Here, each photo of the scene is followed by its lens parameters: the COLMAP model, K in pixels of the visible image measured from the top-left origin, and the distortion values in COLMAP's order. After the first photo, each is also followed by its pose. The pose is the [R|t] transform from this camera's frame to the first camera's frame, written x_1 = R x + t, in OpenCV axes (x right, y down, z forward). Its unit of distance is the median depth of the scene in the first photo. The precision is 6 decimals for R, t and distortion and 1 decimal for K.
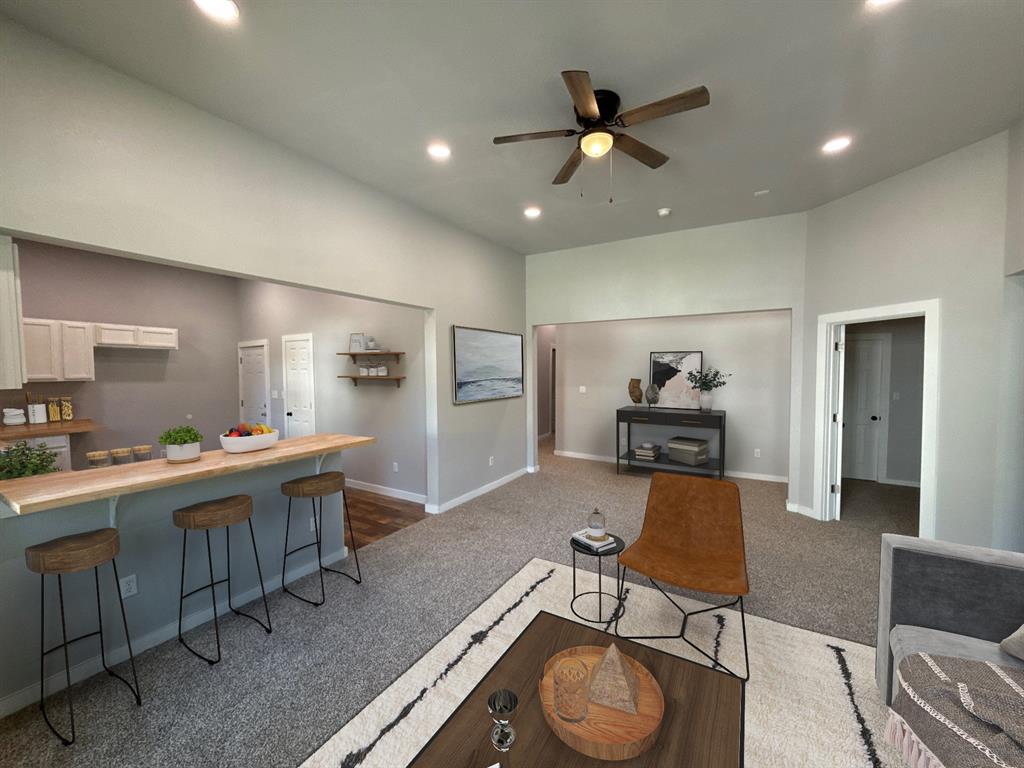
lens RADIAL K [[407.4, 0, 511.6], [0, 407.4, 385.9], [0, 0, 1]] dist [-0.003229, 0.000454]
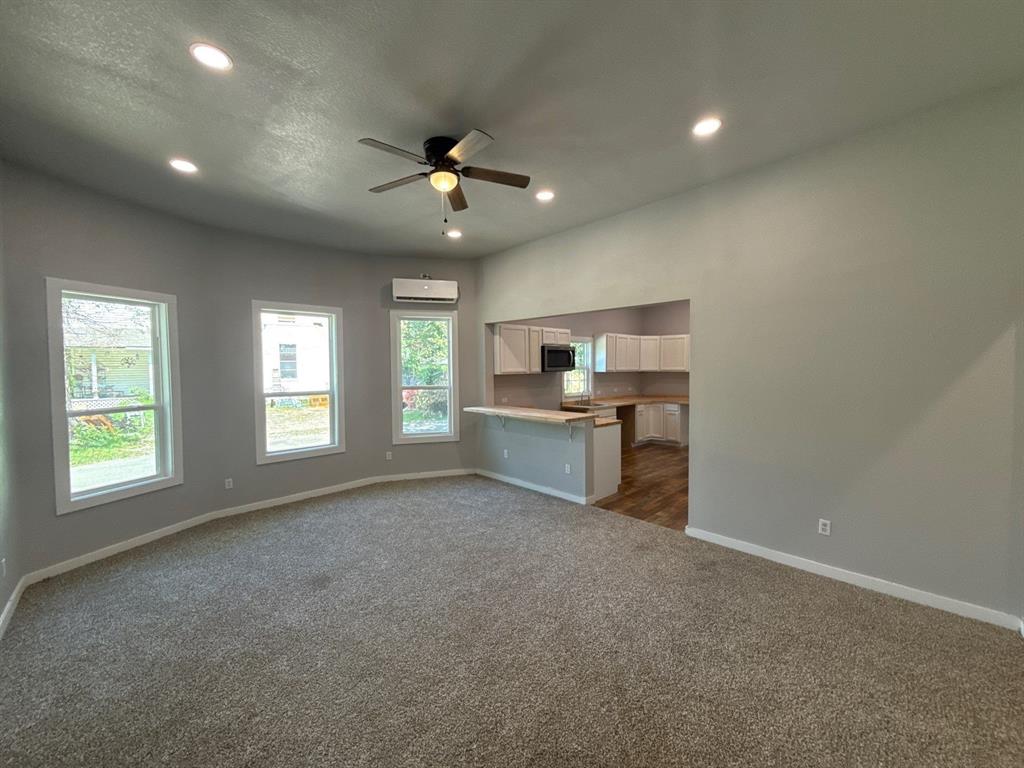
lens RADIAL K [[407.4, 0, 512.9], [0, 407.4, 388.4], [0, 0, 1]] dist [-0.003229, 0.000454]
pose [[-0.274411, 0.063062, -0.959543, 0.560663], [-0.028818, 0.996860, 0.073756, -0.038835], [0.961181, 0.047892, -0.271732, 0.656471]]
